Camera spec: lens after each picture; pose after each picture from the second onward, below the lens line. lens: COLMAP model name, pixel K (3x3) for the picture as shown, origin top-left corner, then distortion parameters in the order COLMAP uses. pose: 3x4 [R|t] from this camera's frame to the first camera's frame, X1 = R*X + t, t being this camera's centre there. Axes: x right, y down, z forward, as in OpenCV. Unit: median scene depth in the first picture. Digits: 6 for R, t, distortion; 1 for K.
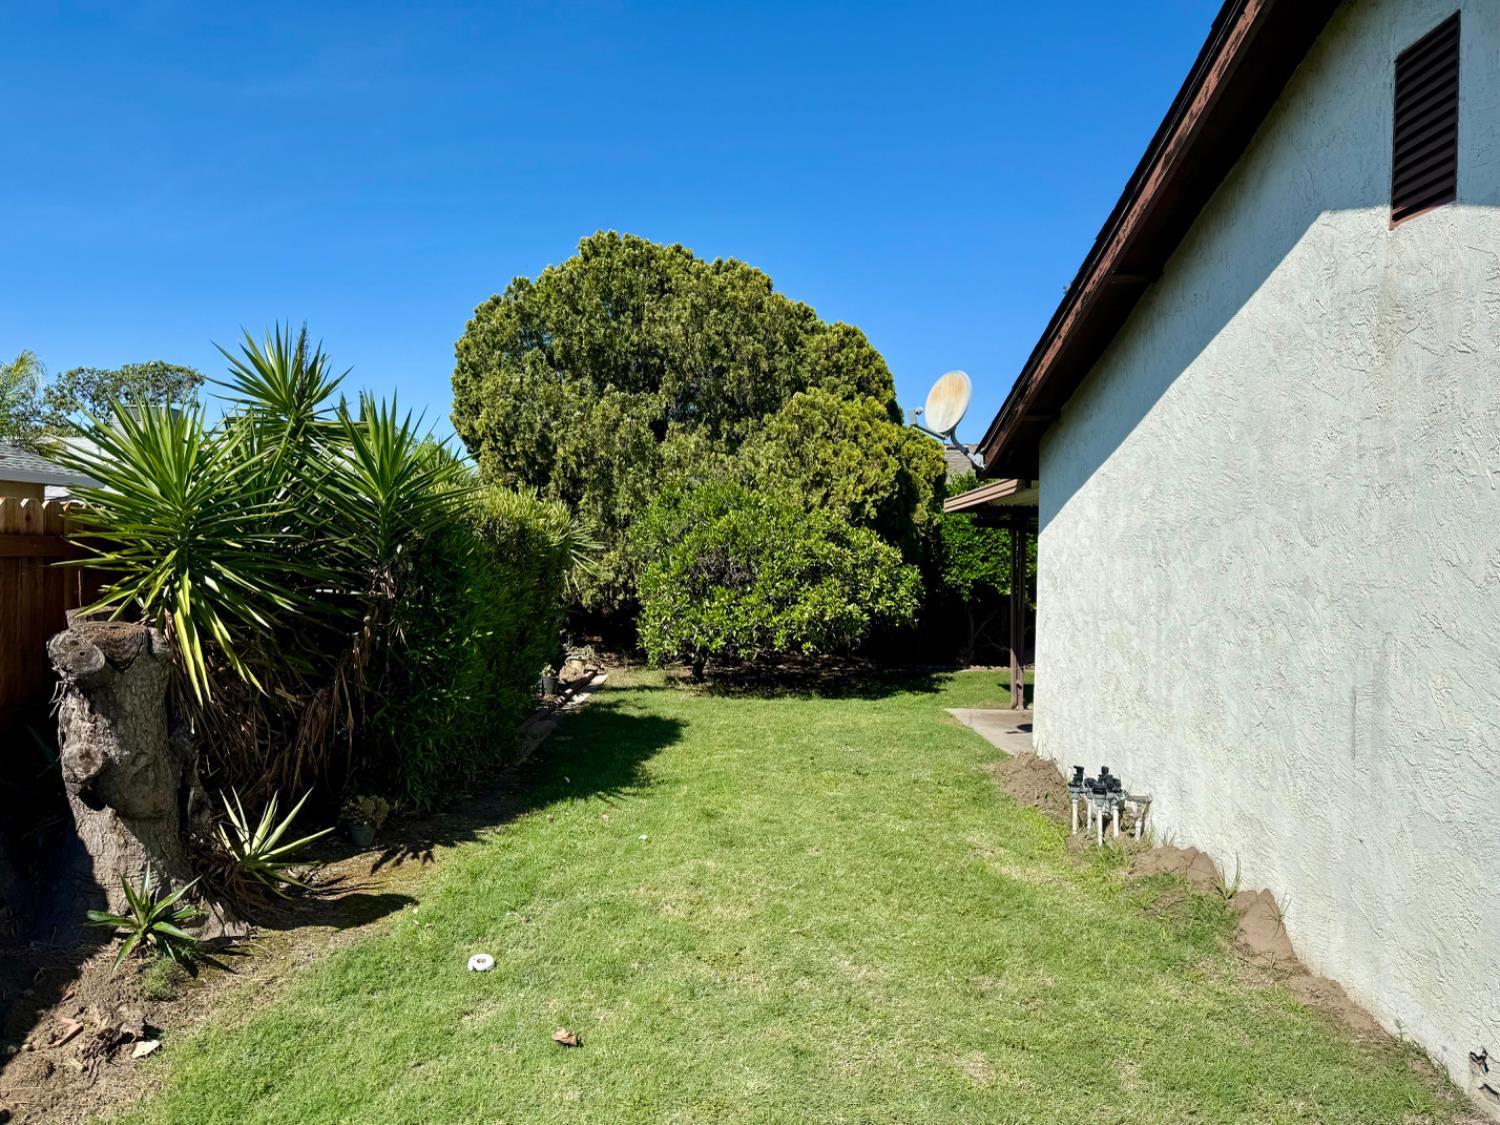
lens RADIAL K [[1056.6, 0, 750.0], [0, 1056.6, 562.5], [0, 0, 1]] dist [0.112091, -0.181072]
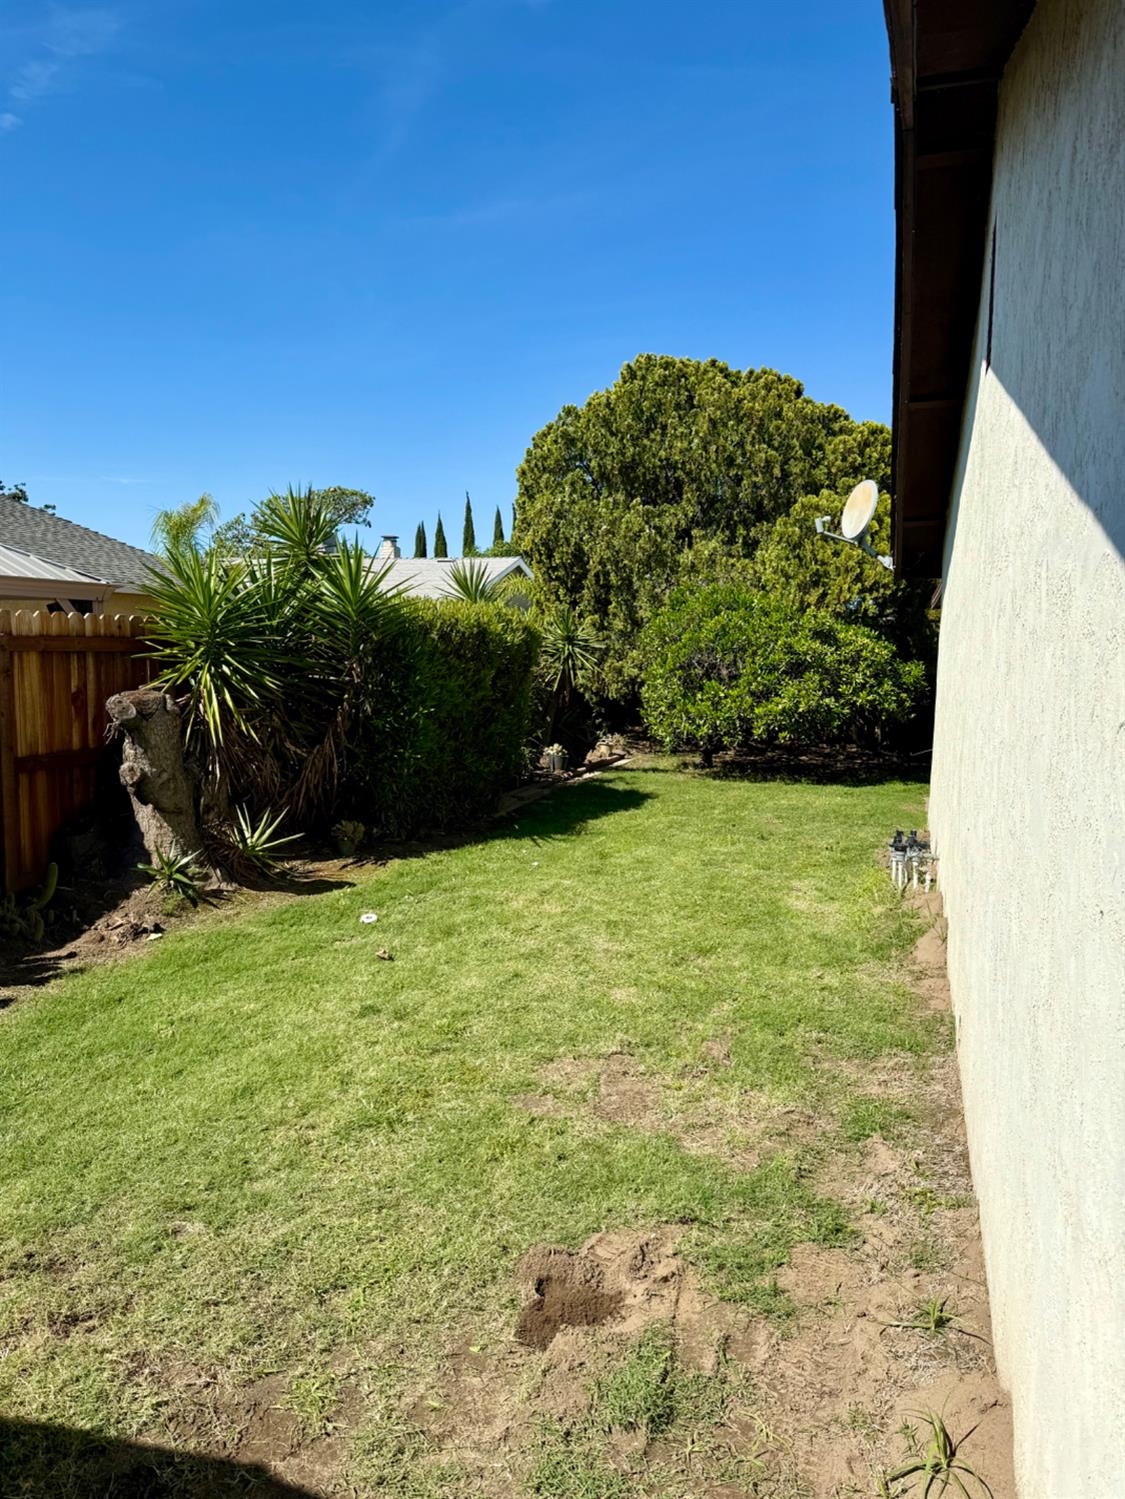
lens RADIAL K [[1055.9, 0, 540.5], [0, 1055.9, 751.4], [0, 0, 1]] dist [0.112091, -0.181072]
pose [[0.941794, 0.026104, -0.335175, 0.168211], [0.001611, 0.996619, 0.082144, 0.004757], [0.336186, -0.077903, 0.938568, -0.108437]]
